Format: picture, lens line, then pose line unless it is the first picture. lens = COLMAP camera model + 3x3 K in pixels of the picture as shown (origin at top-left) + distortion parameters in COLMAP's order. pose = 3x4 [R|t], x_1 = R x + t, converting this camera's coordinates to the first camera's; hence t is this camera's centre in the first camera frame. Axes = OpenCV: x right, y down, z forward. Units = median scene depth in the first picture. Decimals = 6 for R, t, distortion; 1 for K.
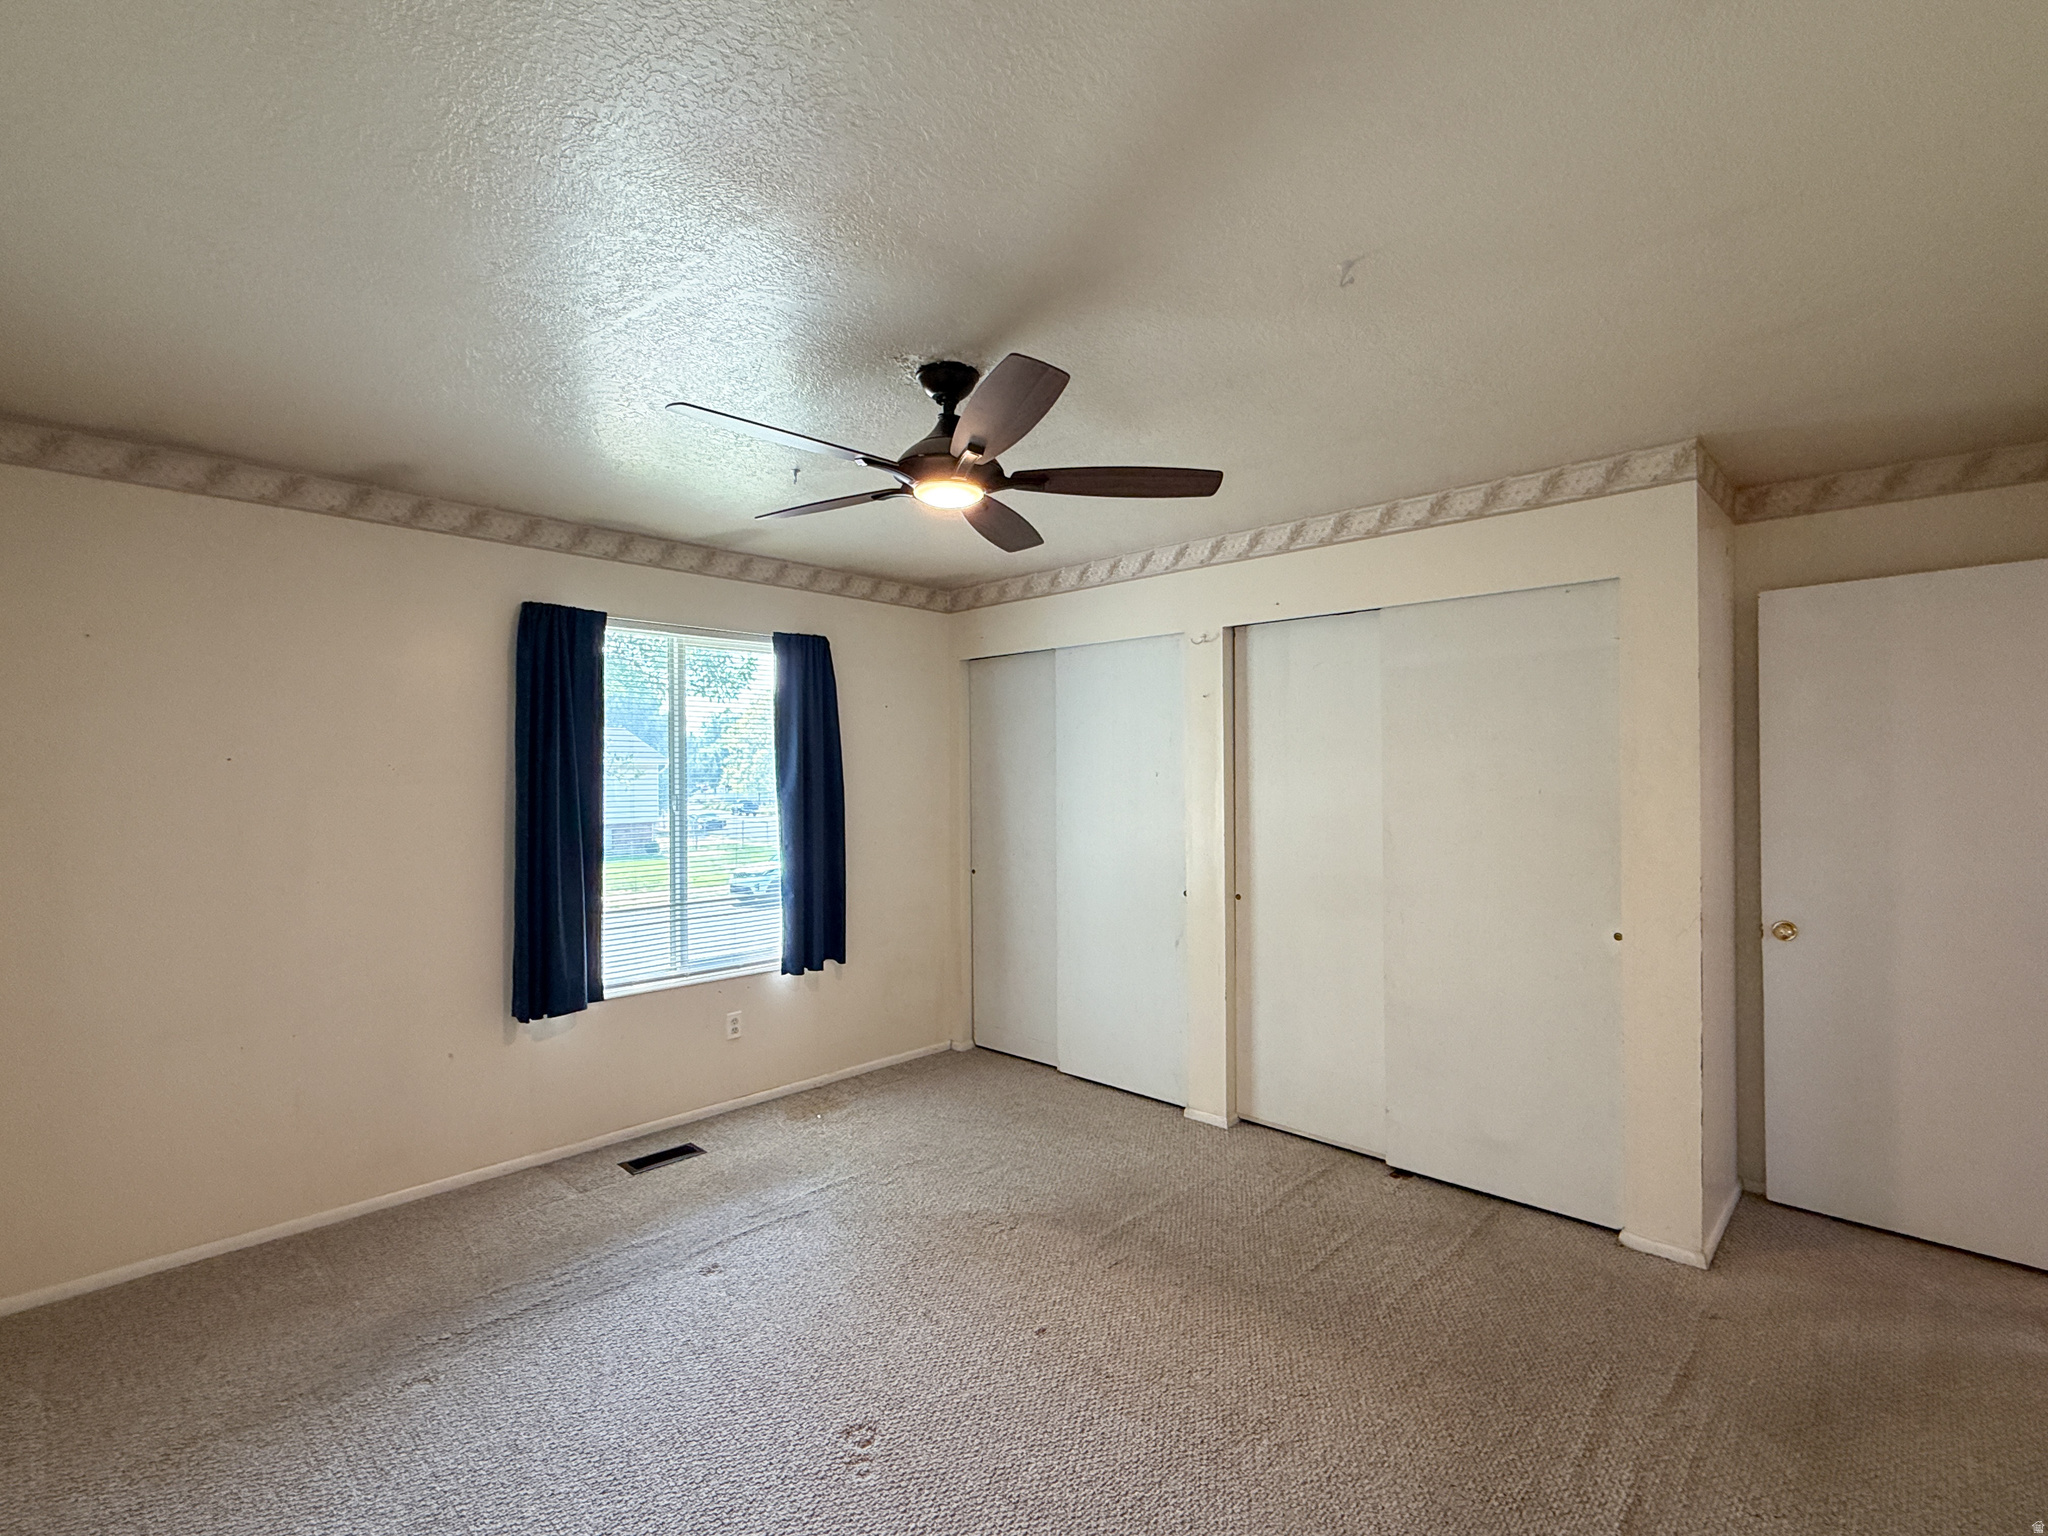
lens RADIAL K [[954.7, 0, 1020.9], [0, 954.7, 769.8], [0, 0, 1]] dist [-0.000651, -0.000775]
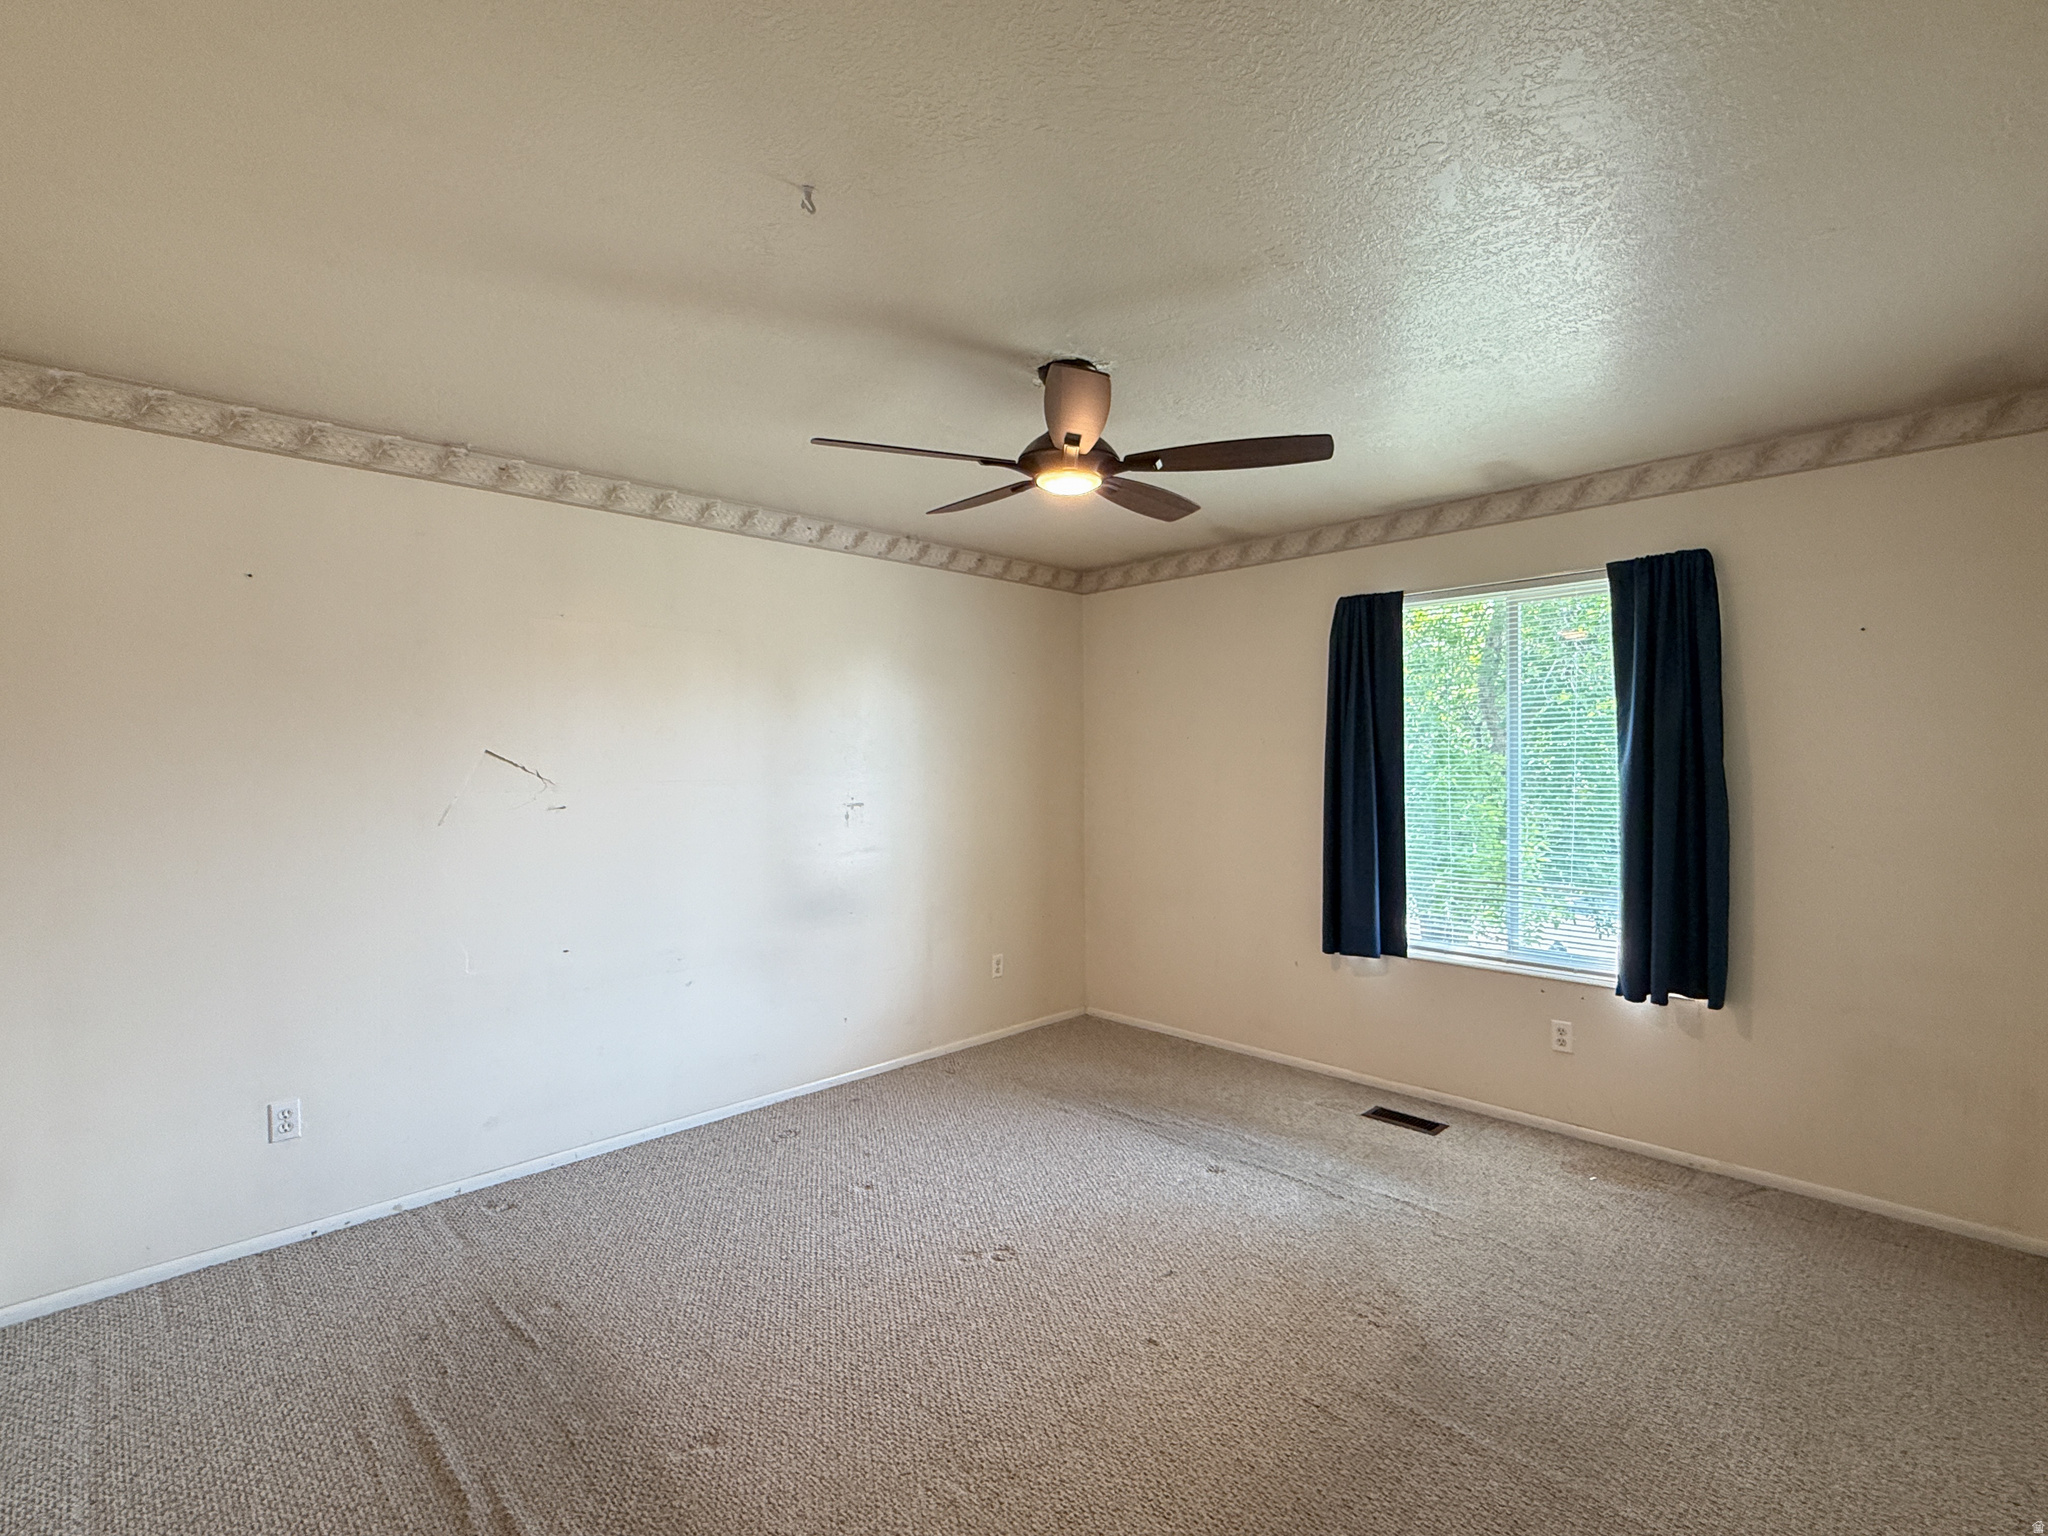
lens RADIAL K [[954.7, 0, 1021.2], [0, 954.7, 765.5], [0, 0, 1]] dist [-0.000651, -0.000775]
pose [[-0.039398, 0.011547, -0.999157, 0.636337], [0.010500, 0.999883, 0.011141, 0.011870], [0.999168, -0.010053, -0.039515, 0.616512]]
